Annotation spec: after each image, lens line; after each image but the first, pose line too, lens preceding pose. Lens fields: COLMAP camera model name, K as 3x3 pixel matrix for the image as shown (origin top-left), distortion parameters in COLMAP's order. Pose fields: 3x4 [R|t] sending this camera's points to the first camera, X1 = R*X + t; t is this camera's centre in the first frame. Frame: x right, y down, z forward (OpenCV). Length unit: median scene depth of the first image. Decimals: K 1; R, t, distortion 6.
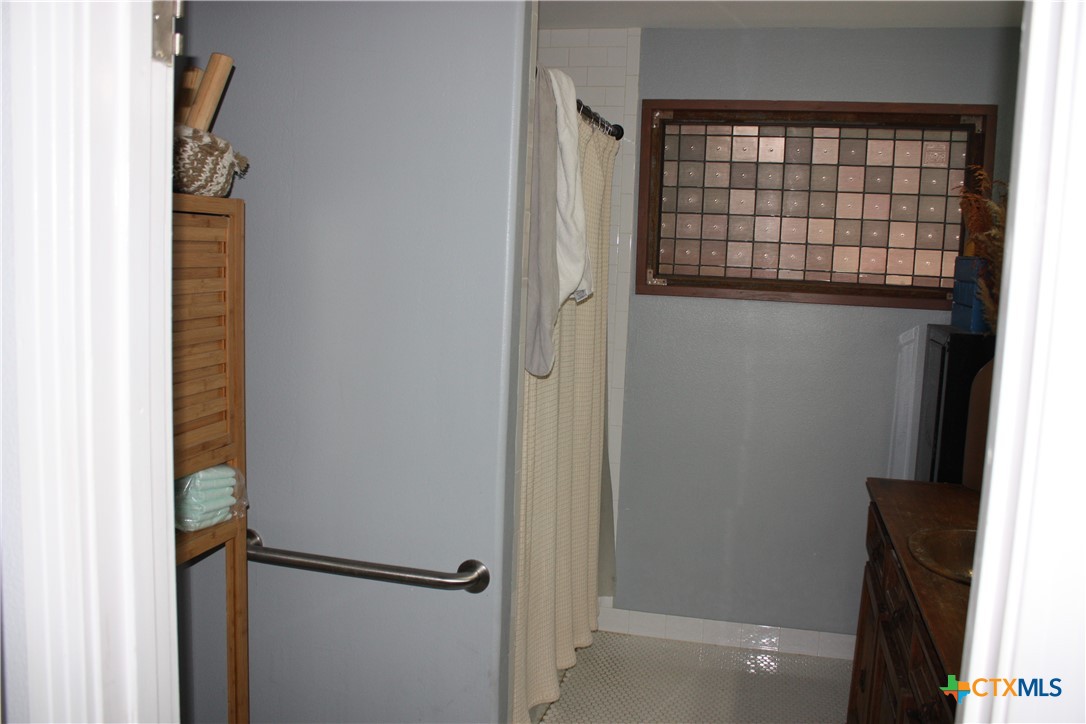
lens RADIAL K [[943.4, 0, 536.7], [0, 943.4, 371.4], [0, 0, 1]] dist [-0.158570, 0.143474]
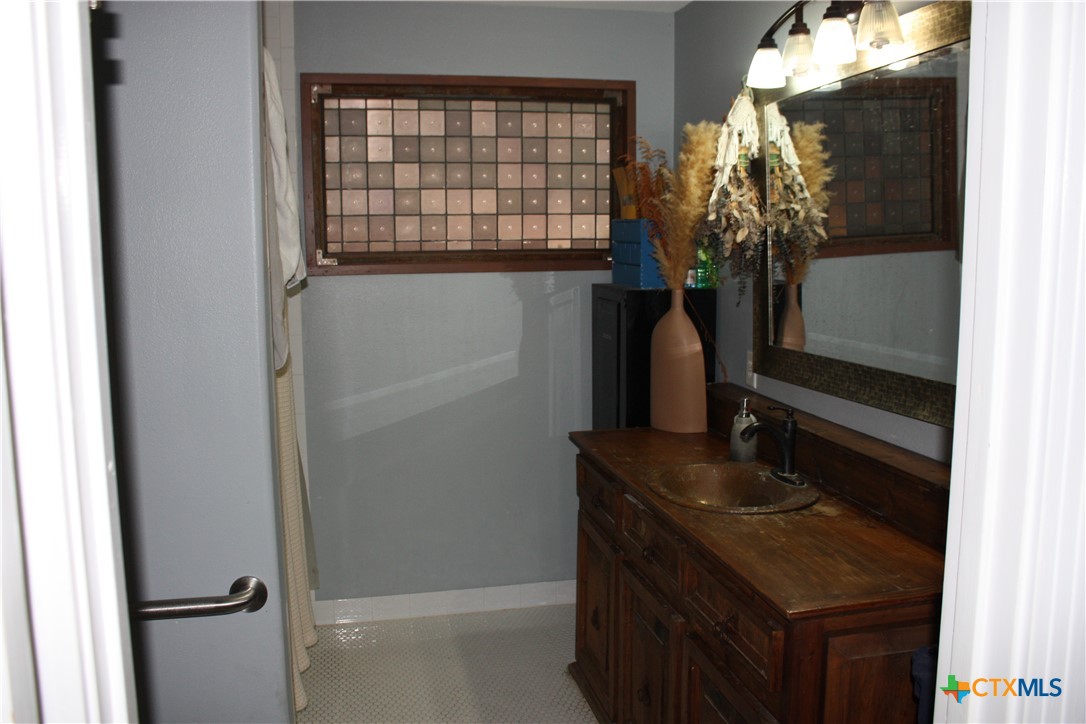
lens RADIAL K [[943.4, 0, 542.4], [0, 943.4, 369.6], [0, 0, 1]] dist [-0.158570, 0.143474]
pose [[0.889484, -0.108638, 0.443865, -0.120827], [0.097114, 0.994081, 0.048694, -0.010226], [-0.446528, -0.000207, 0.894770, 0.038851]]
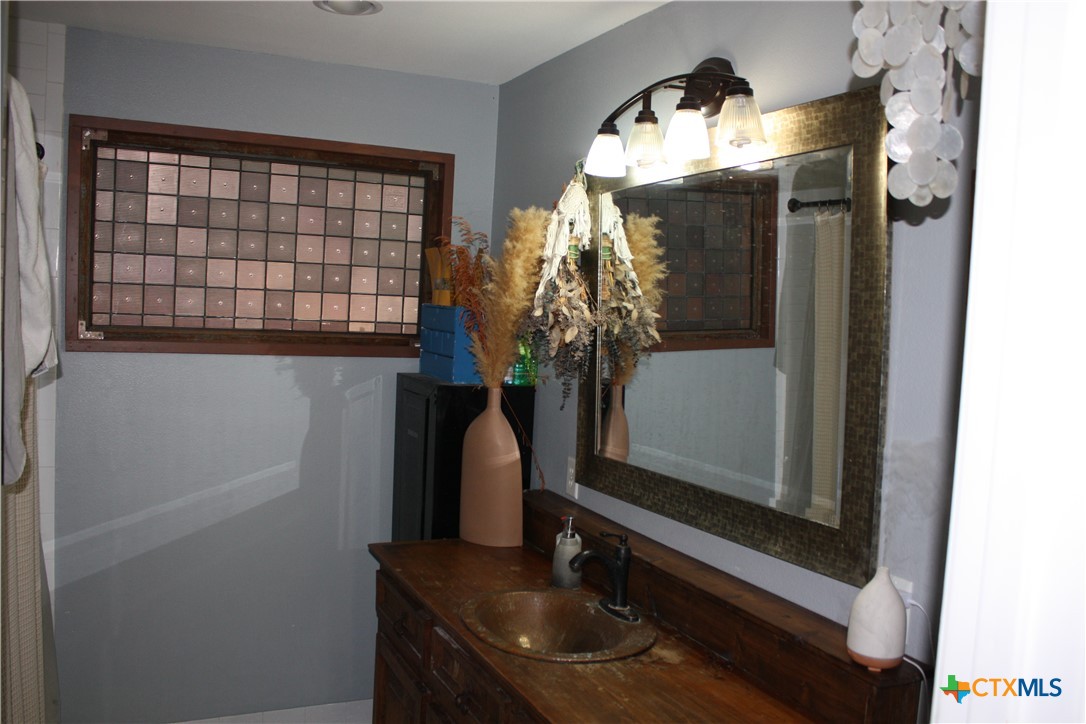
lens RADIAL K [[943.4, 0, 544.3], [0, 943.4, 365.2], [0, 0, 1]] dist [-0.158570, 0.143474]
pose [[0.769052, -0.042804, 0.637751, -0.085233], [0.059202, 0.998236, -0.004391, -0.043706], [-0.636438, 0.041133, 0.770230, 0.128778]]
